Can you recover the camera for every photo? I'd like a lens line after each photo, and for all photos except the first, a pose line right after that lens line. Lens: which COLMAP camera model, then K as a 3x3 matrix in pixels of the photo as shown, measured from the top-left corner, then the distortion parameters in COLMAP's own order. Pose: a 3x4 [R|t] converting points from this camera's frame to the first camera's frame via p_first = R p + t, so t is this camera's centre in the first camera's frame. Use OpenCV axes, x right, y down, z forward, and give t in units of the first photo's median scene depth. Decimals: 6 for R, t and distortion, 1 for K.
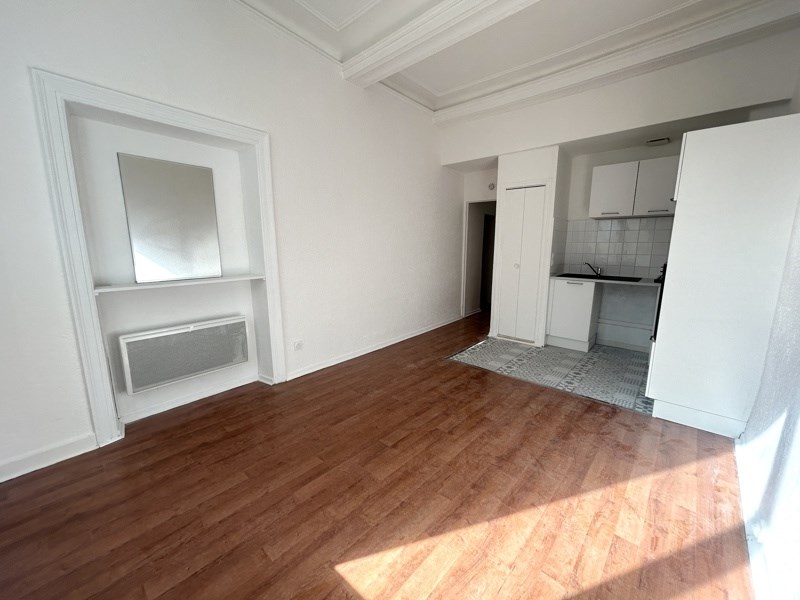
lens RADIAL K [[322.5, 0, 403.9], [0, 322.5, 303.4], [0, 0, 1]] dist [-0.003193, -0.000032]
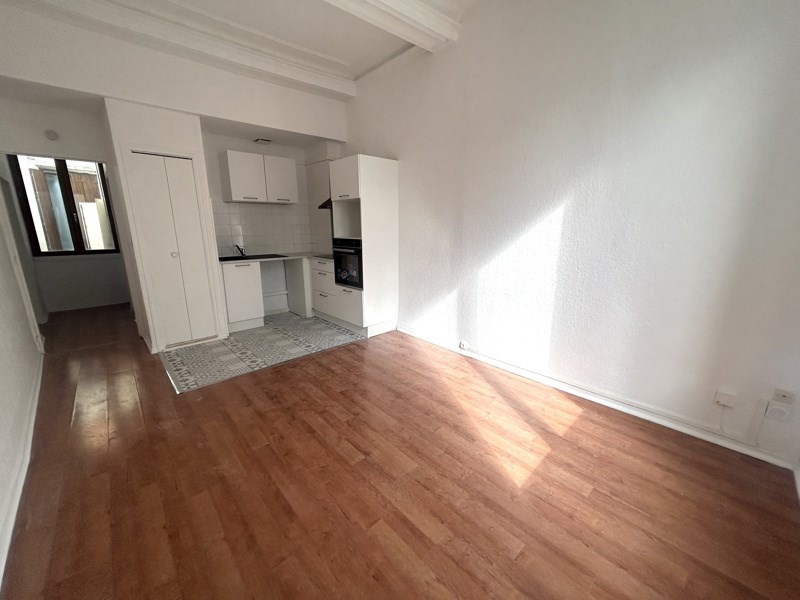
lens RADIAL K [[322.5, 0, 402.3], [0, 322.5, 298.2], [0, 0, 1]] dist [-0.003193, -0.000032]
pose [[0.092793, -0.222464, 0.970515, -0.647123], [0.184318, 0.961712, 0.202823, -0.111888], [-0.978477, 0.160063, 0.130244, 0.580831]]
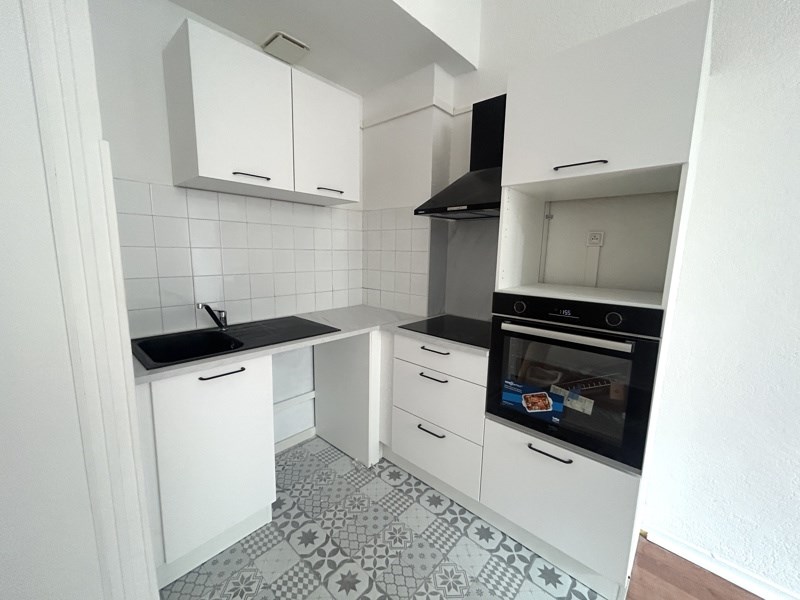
lens RADIAL K [[322.5, 0, 400.8], [0, 322.5, 298.7], [0, 0, 1]] dist [-0.003193, -0.000032]
pose [[0.011509, -0.148135, 0.988900, 0.328453], [0.158830, 0.976681, 0.144456, -0.227575], [-0.987239, 0.155405, 0.034769, 1.188499]]
